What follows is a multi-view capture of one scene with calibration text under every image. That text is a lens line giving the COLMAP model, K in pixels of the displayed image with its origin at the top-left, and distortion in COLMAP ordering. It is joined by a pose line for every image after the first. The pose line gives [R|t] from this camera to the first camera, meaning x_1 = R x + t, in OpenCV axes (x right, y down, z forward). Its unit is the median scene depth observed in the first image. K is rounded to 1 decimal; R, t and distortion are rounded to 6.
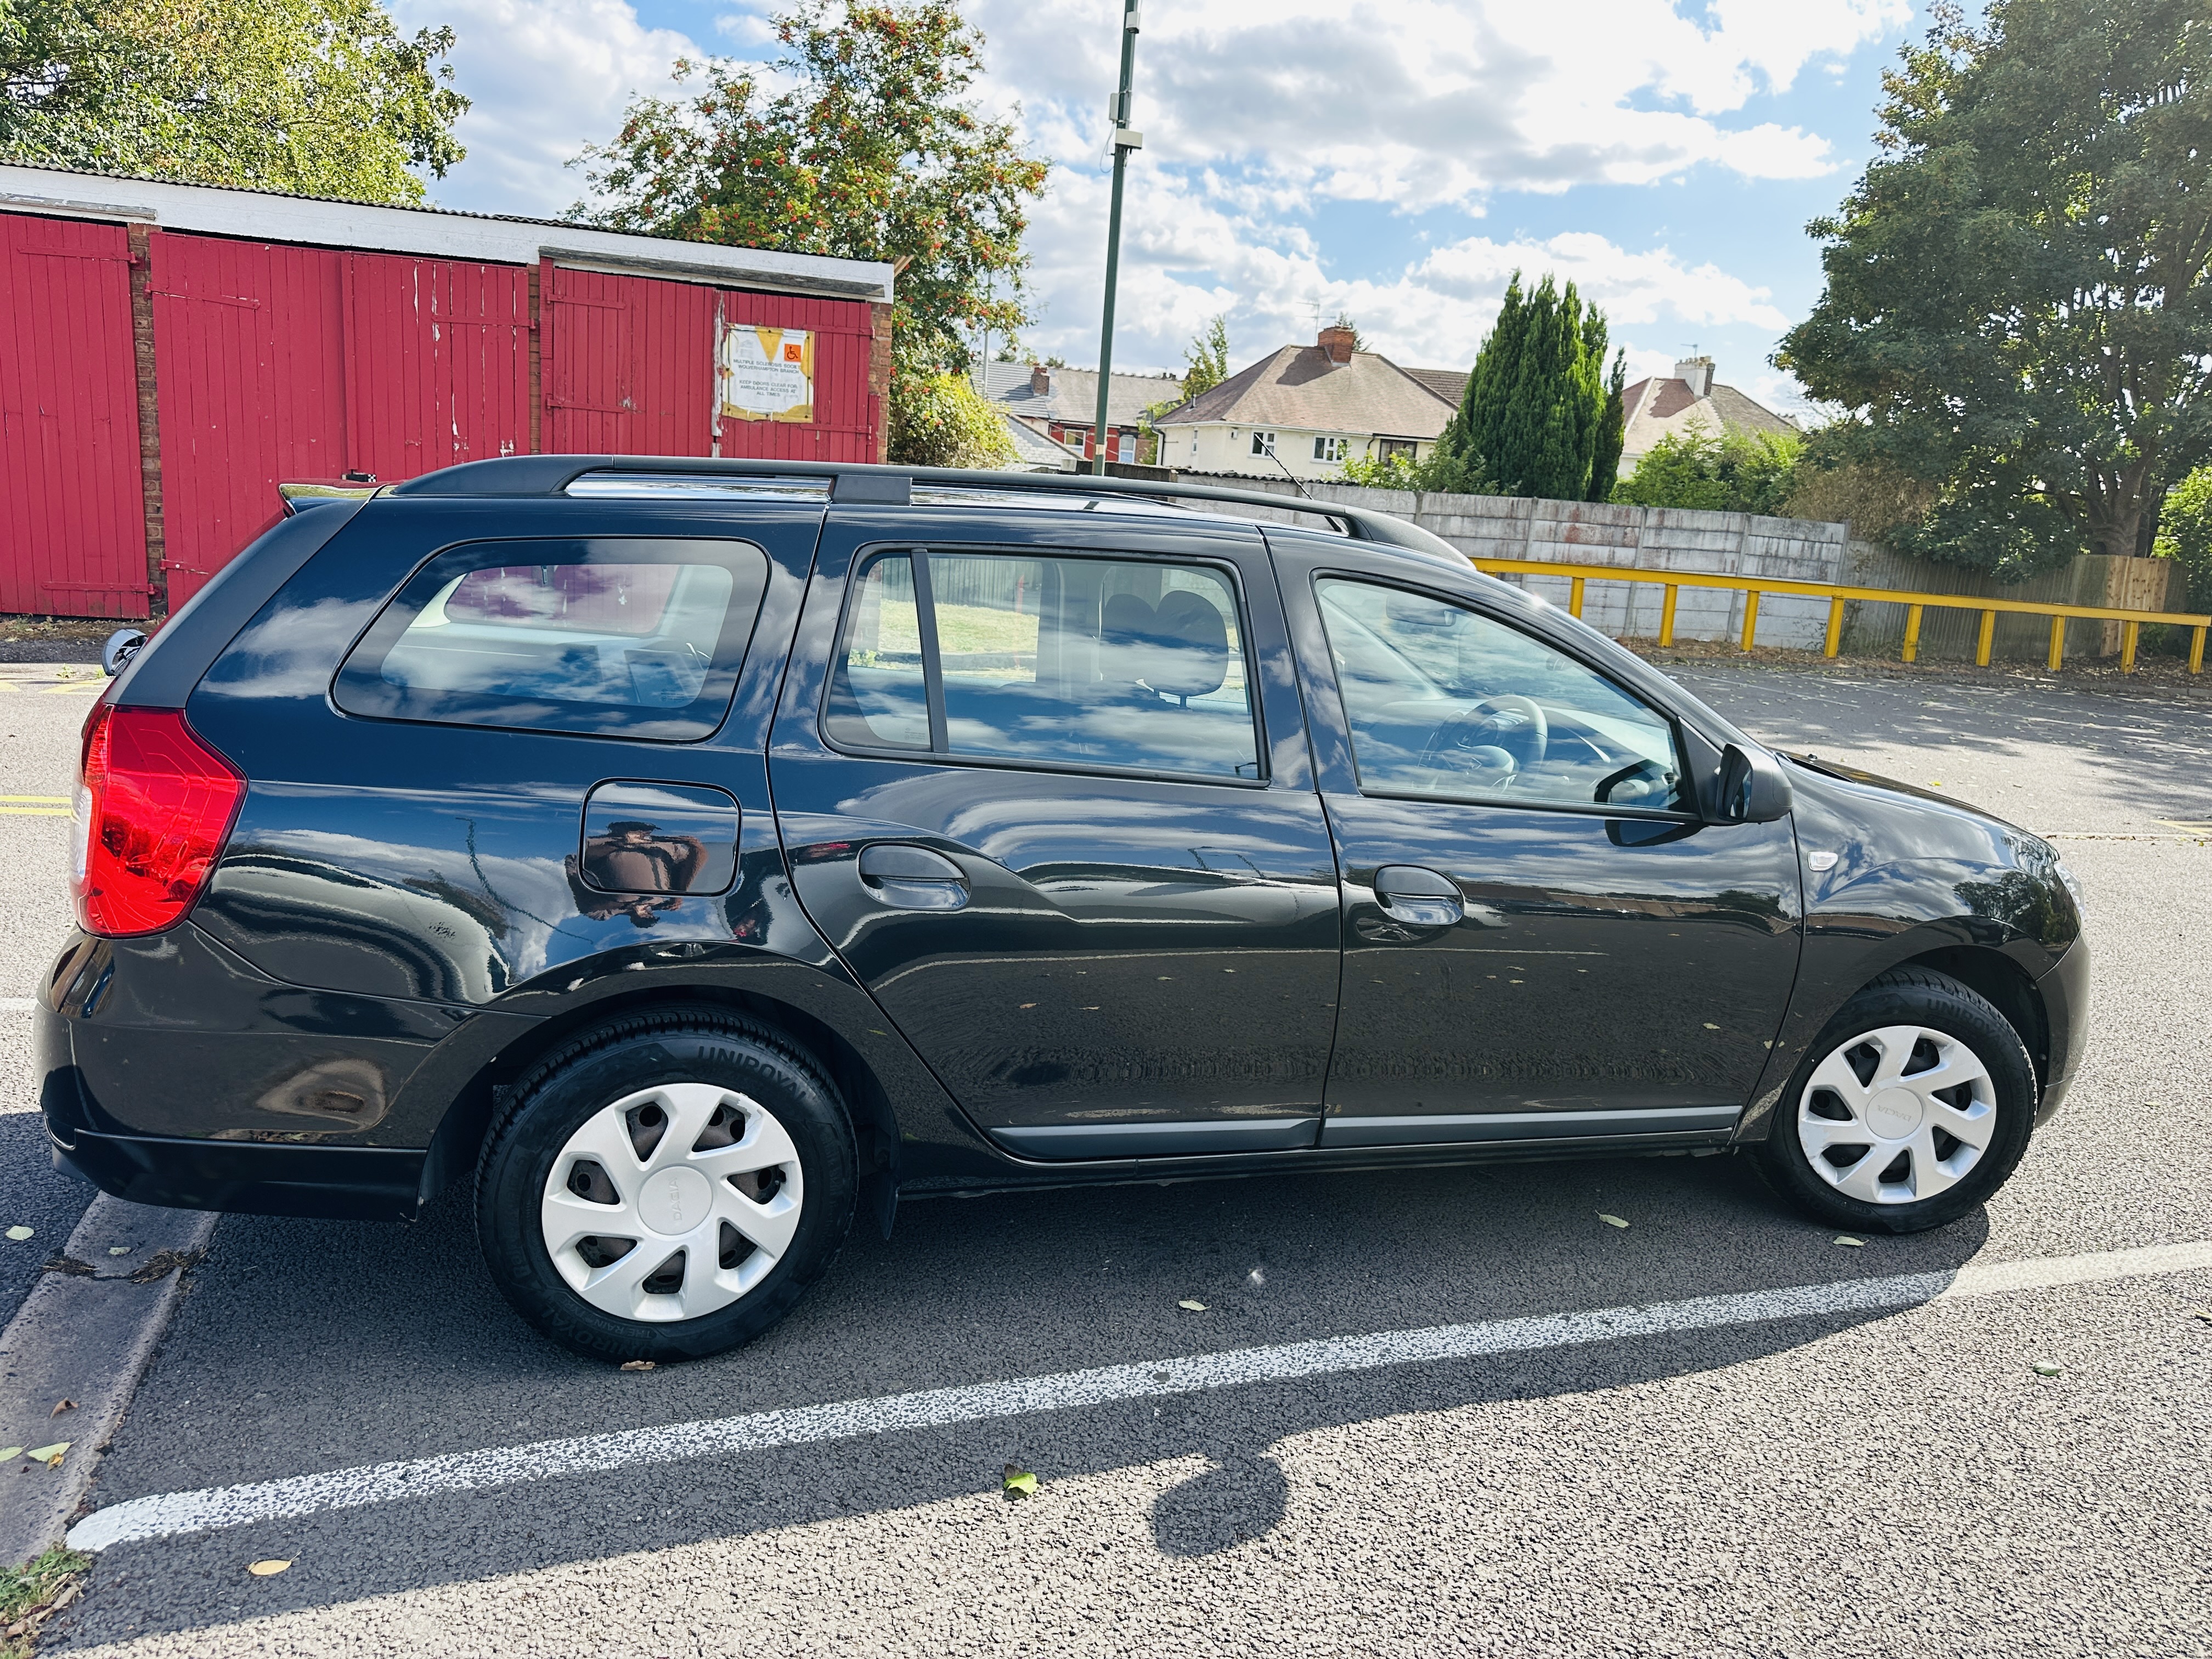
lens RADIAL K [[1548.9, 0, 1106.0], [0, 1548.9, 829.5], [0, 0, 1]] dist [0.071188, -0.120794]
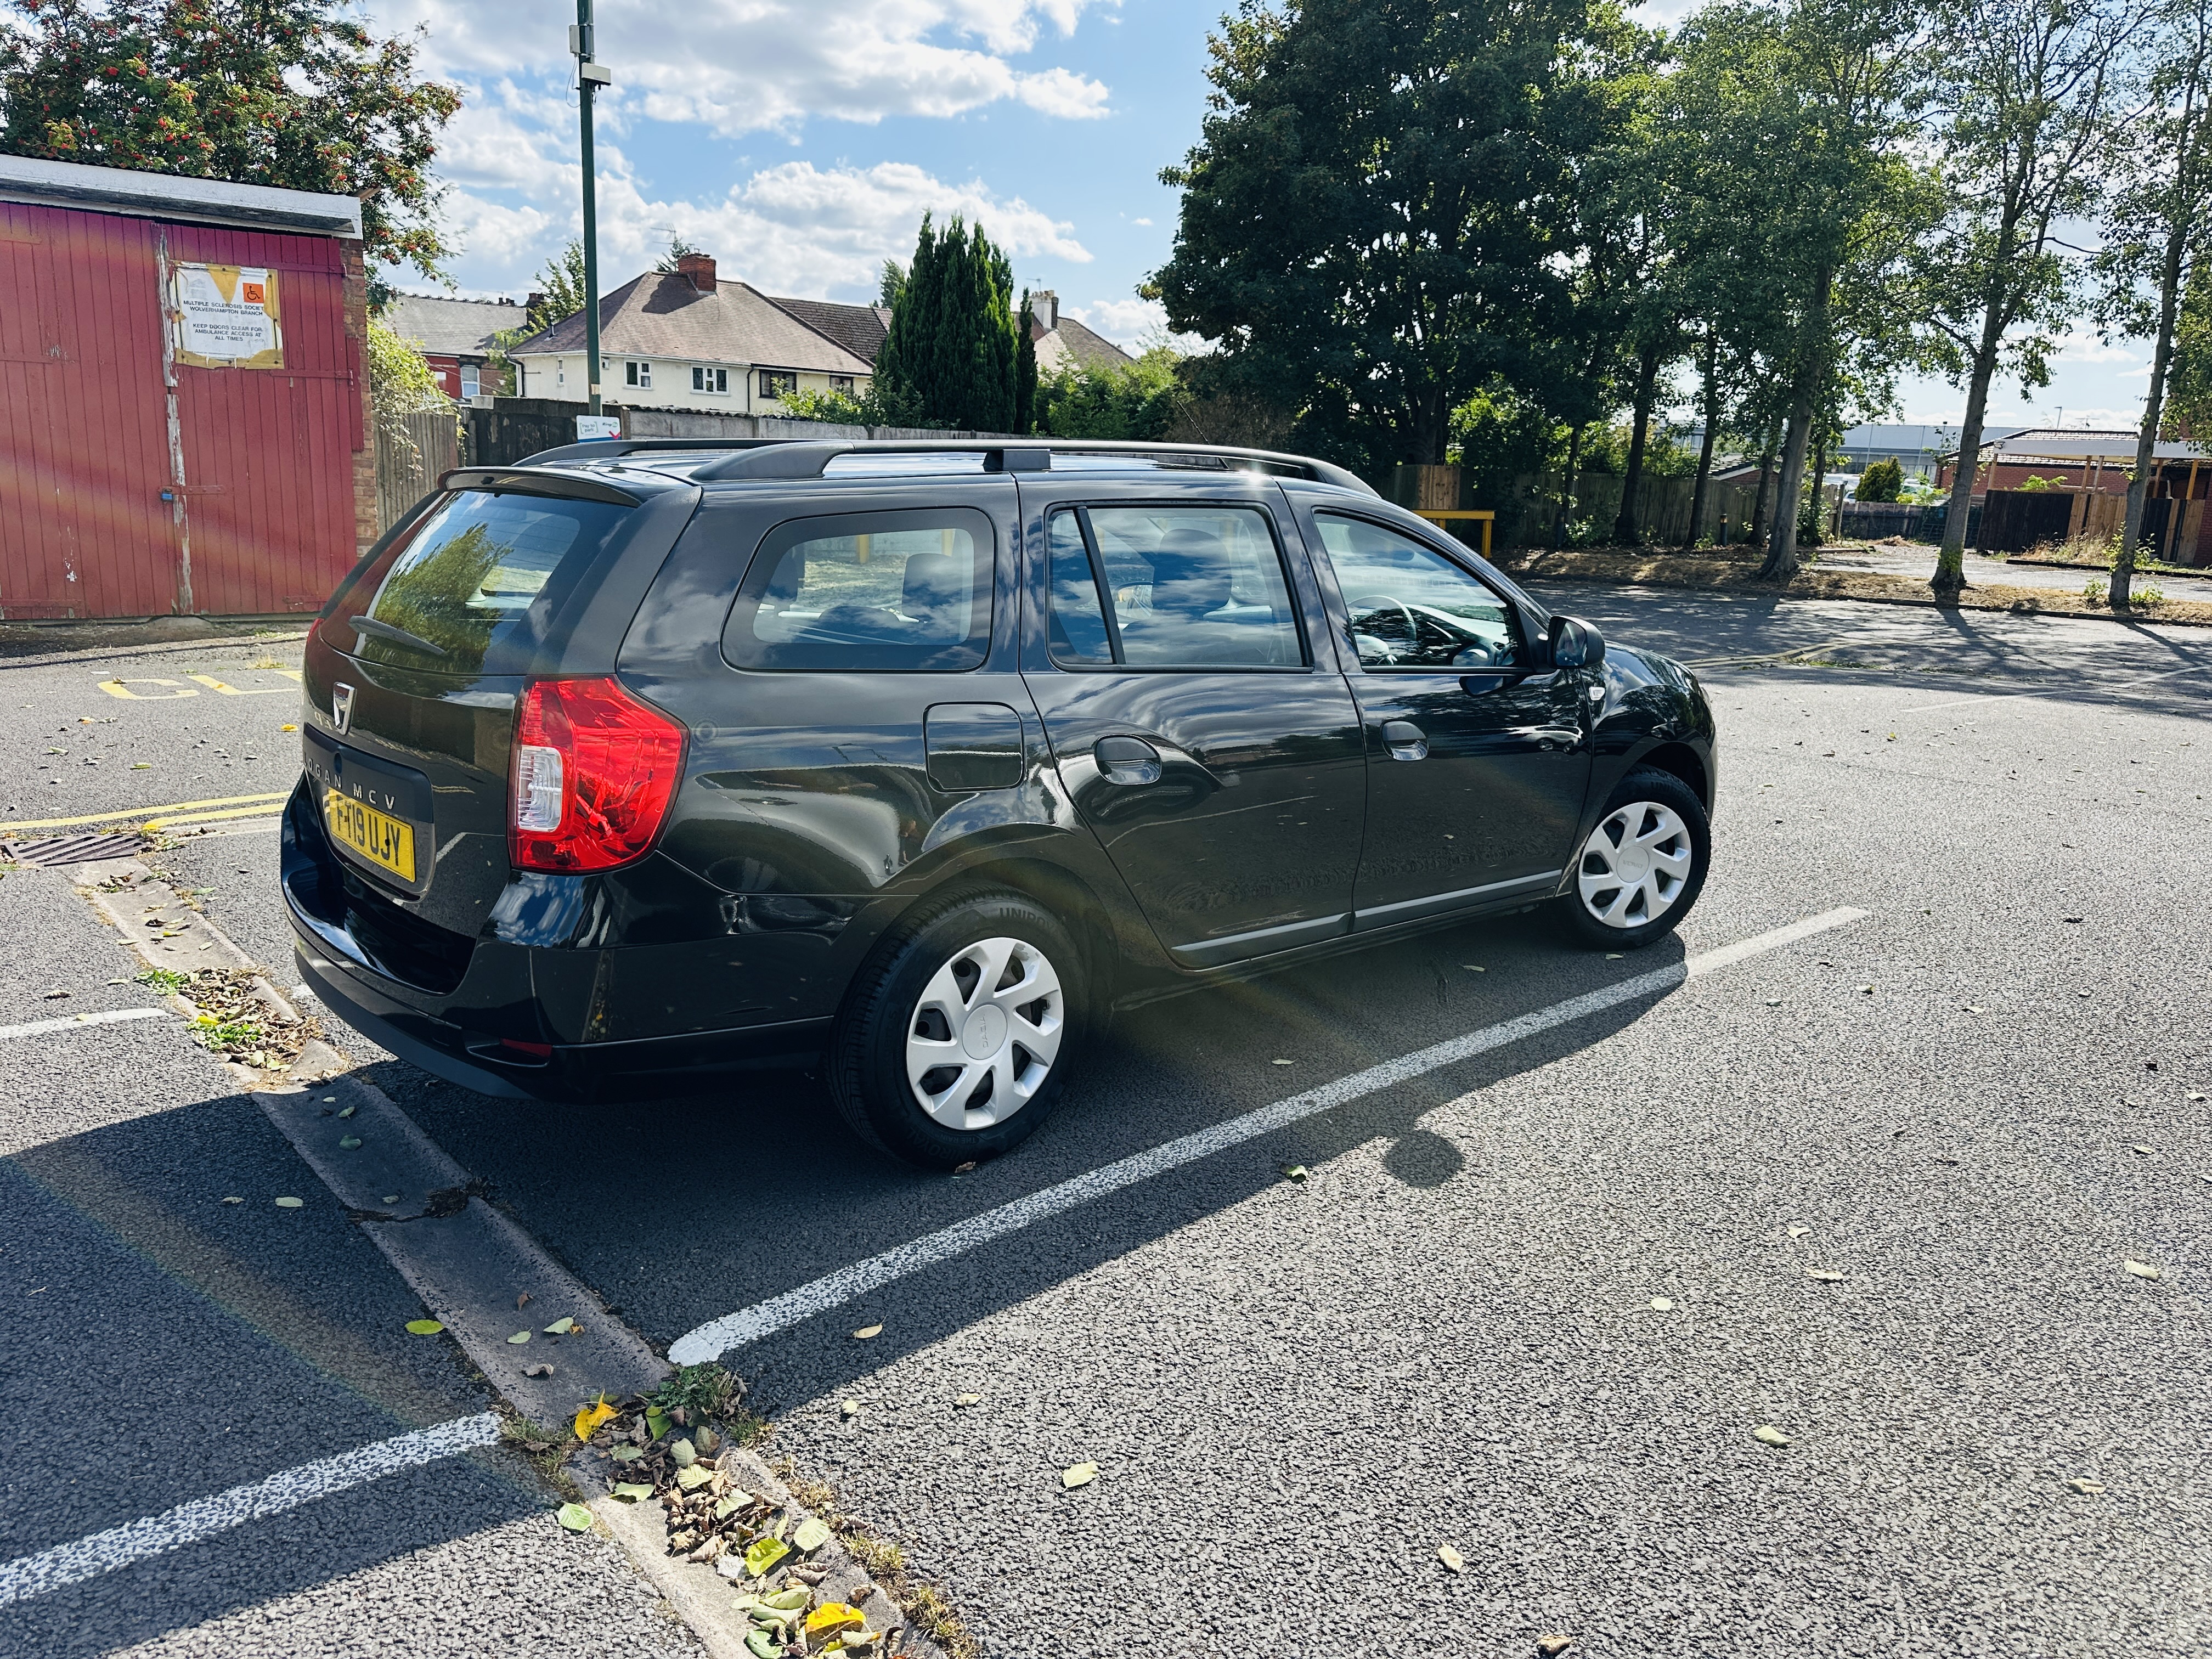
lens RADIAL K [[1553.9, 0, 1106.0], [0, 1553.9, 829.5], [0, 0, 1]] dist [-0.005773, -0.001806]
pose [[0.918687, -0.123641, 0.375137, -0.079114], [0.106746, 0.992121, 0.065578, 0.000387], [-0.380290, -0.020201, 0.924647, -0.024314]]
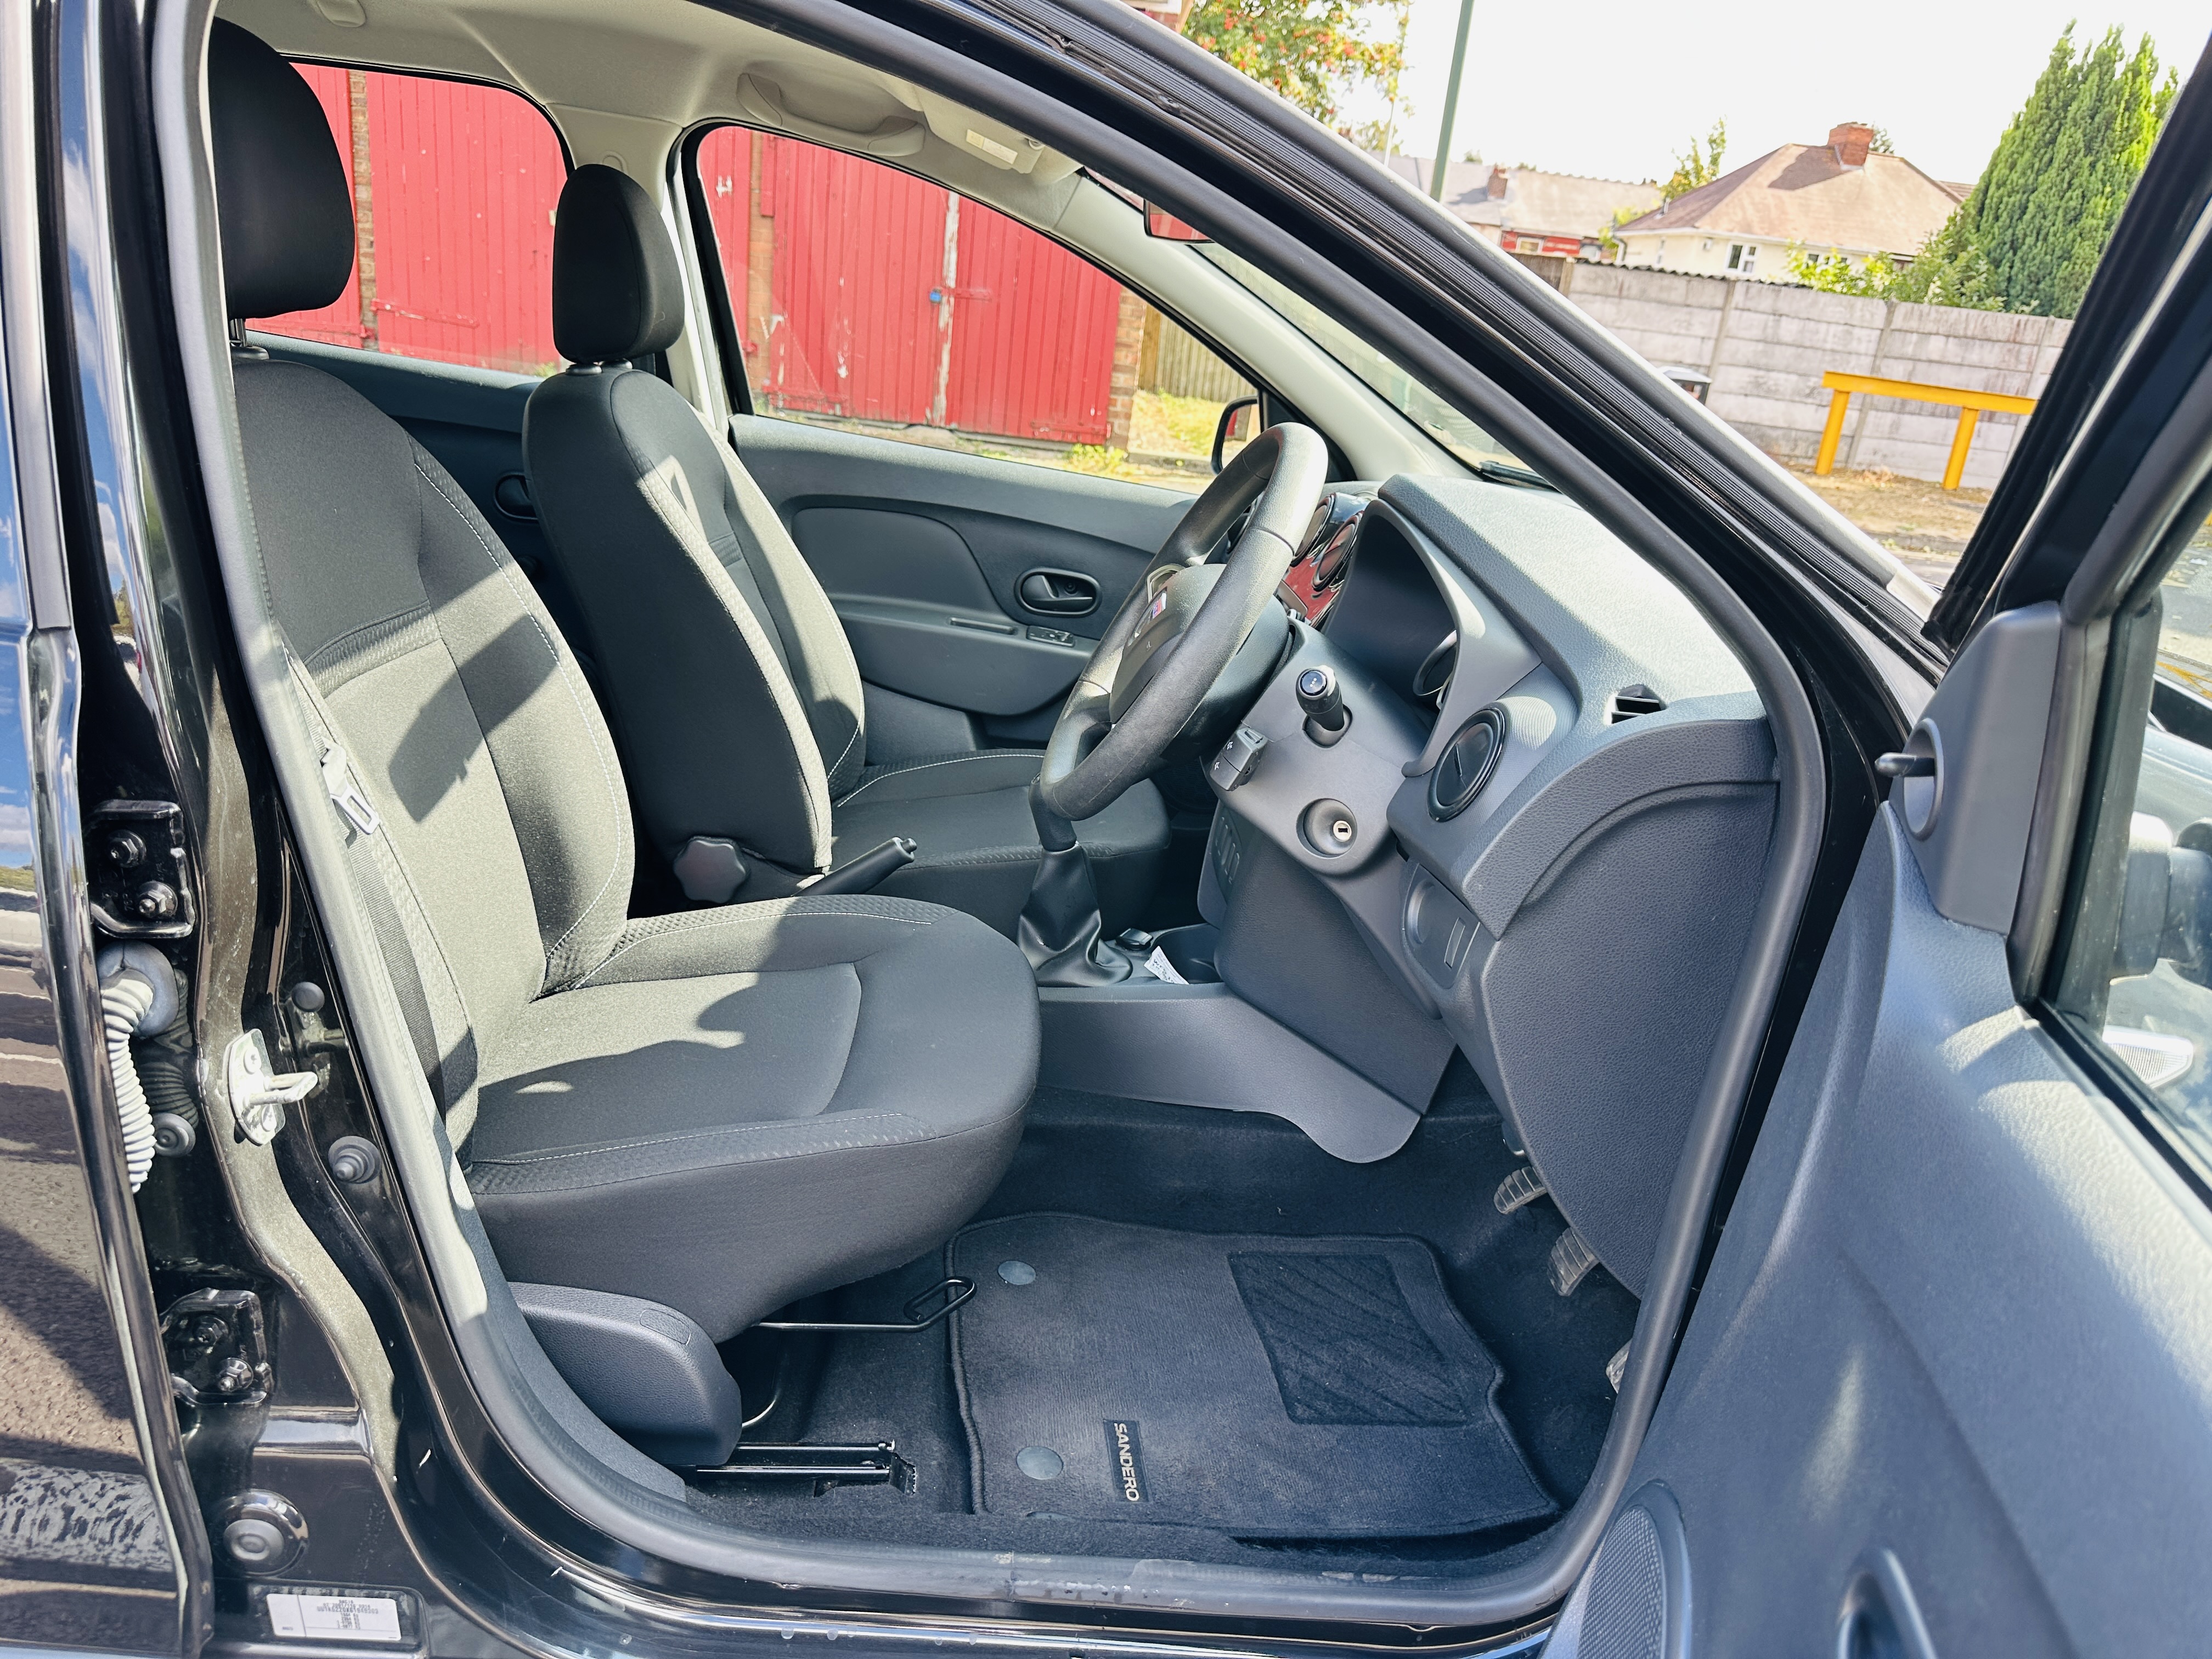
lens RADIAL K [[1553.9, 0, 1106.0], [0, 1553.9, 829.5], [0, 0, 1]] dist [-0.005773, -0.001806]
pose [[0.959332, 0.124114, -0.253529, 0.052507], [-0.095712, 0.987967, 0.121490, -0.007466], [0.265557, -0.092284, 0.959668, 0.109829]]
